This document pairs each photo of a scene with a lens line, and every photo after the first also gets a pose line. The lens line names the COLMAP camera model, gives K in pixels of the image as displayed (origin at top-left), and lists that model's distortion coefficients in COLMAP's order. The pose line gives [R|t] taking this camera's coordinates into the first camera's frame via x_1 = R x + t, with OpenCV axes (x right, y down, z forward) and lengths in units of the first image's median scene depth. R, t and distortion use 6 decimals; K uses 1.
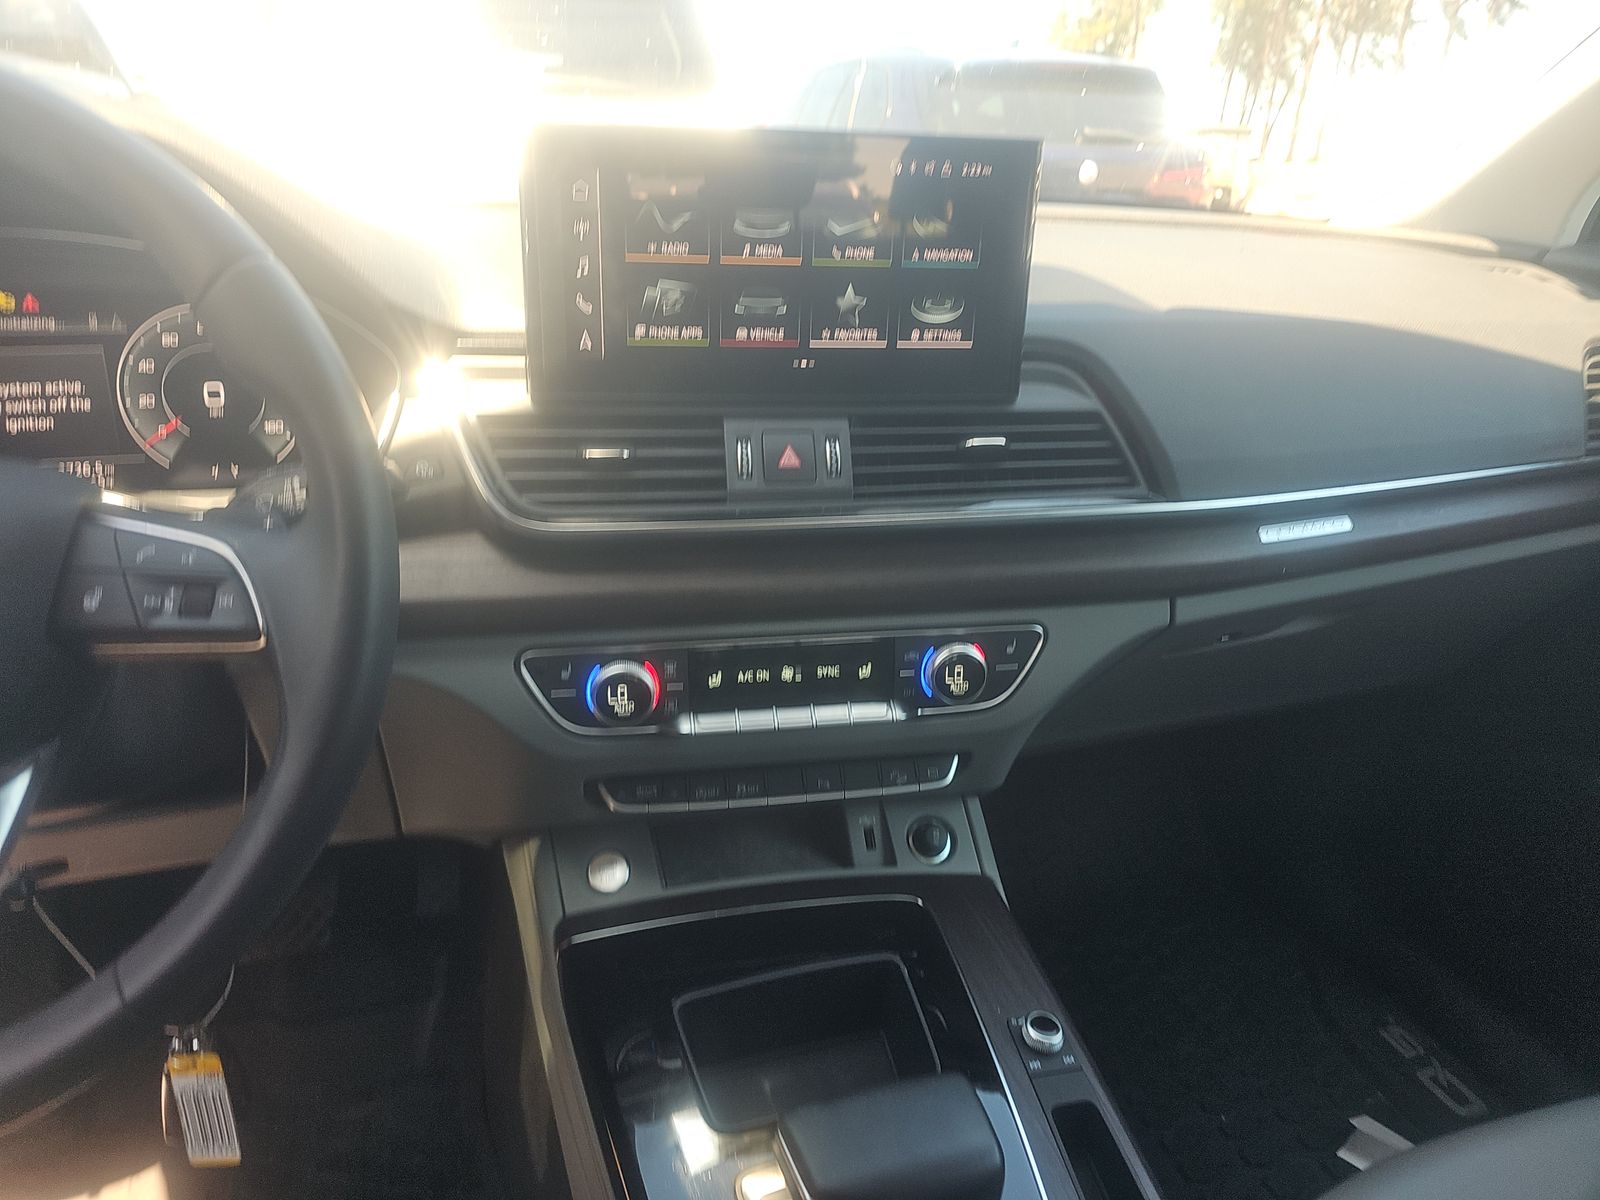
lens RADIAL K [[1086.5, 0, 800.0], [0, 1086.5, 600.0], [0, 0, 1]] dist [0.100332, -0.119714]
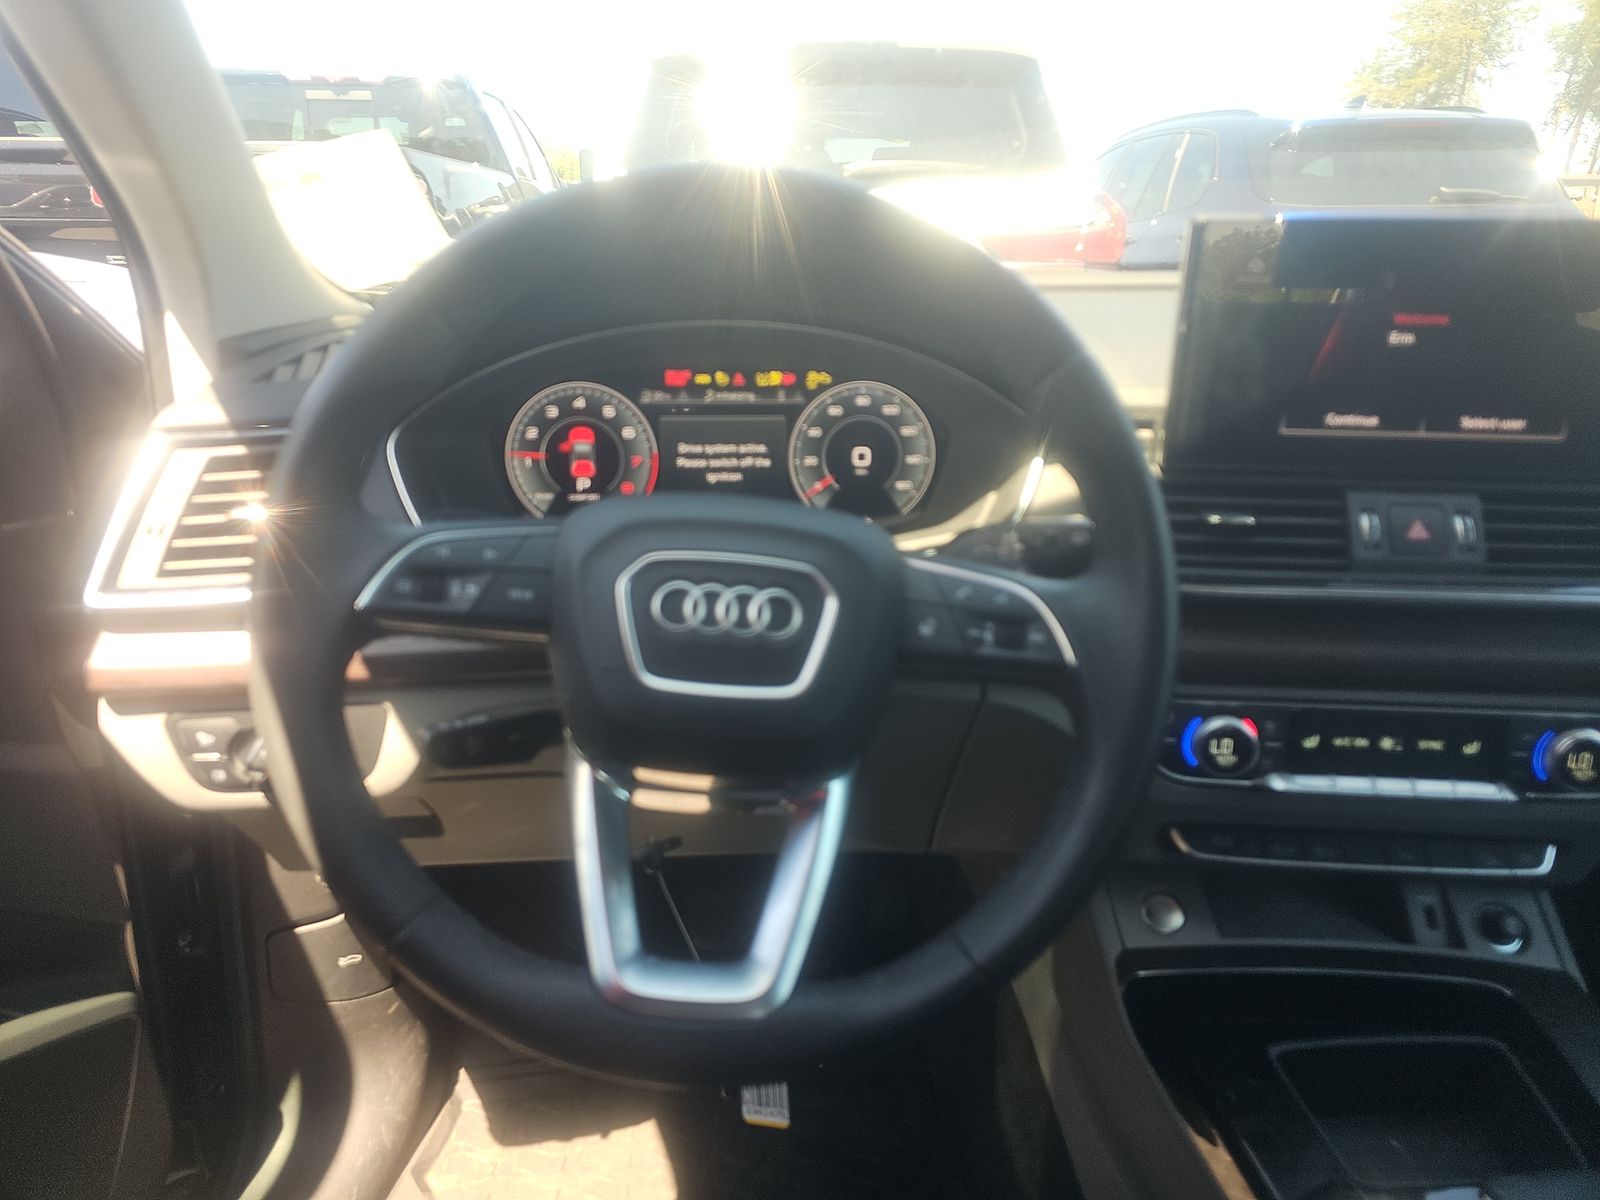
lens RADIAL K [[1063.1, 0, 800.0], [0, 1063.1, 600.0], [0, 0, 1]] dist [-0.001746, -0.003795]
pose [[0.960490, 0.063230, -0.271035, -0.280992], [-0.075968, 0.996433, -0.036754, 0.013626], [0.267744, 0.055892, 0.961867, -0.101084]]
